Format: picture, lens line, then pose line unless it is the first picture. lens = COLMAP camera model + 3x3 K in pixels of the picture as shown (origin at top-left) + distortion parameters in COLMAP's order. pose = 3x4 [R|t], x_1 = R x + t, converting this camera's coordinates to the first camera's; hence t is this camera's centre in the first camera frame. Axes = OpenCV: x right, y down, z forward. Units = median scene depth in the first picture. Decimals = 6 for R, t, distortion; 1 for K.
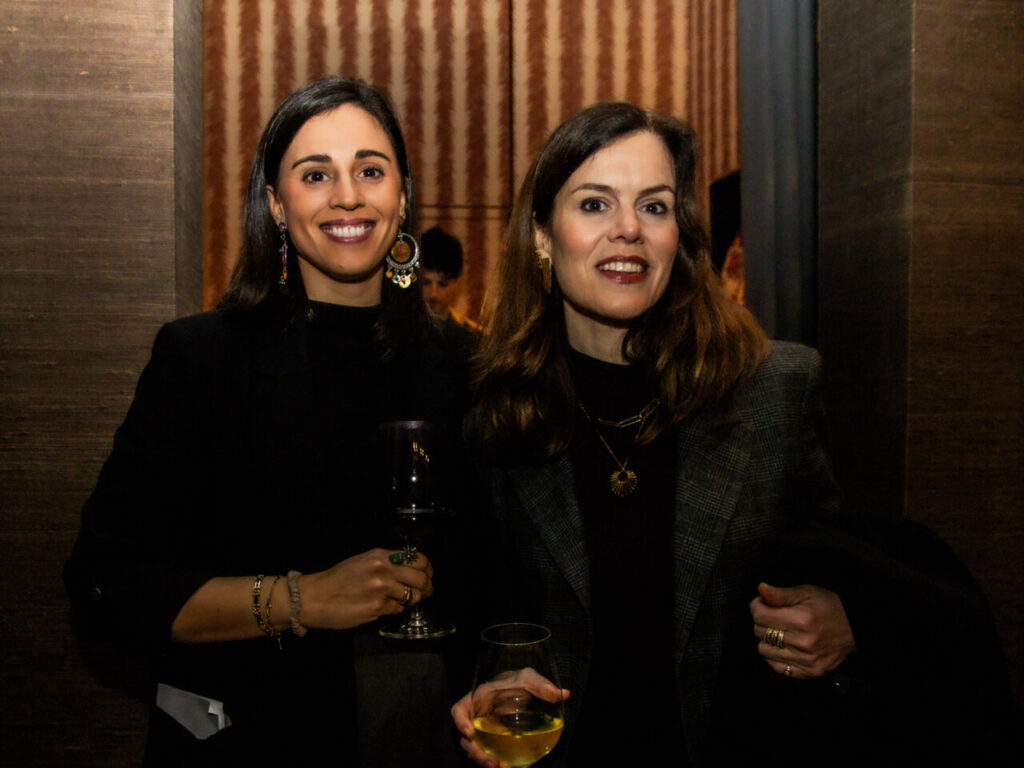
lens RADIAL K [[929.1, 0, 507.2], [0, 929.1, 379.5], [0, 0, 1]] dist [0.040217, 0.007106]
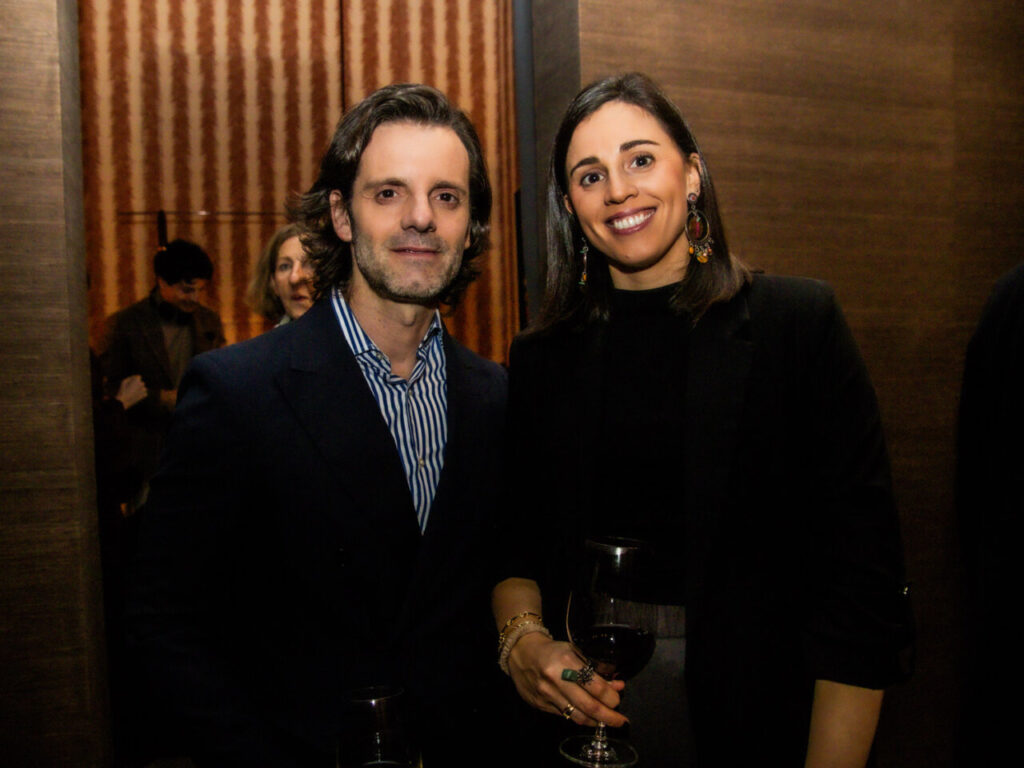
lens RADIAL K [[929.1, 0, 511.2], [0, 929.1, 380.8], [0, 0, 1]] dist [0.040217, 0.007106]
pose [[0.993124, -0.017023, 0.115819, 0.143977], [0.012724, 0.999206, 0.037760, -0.017182], [-0.116370, -0.036026, 0.992552, -0.491467]]
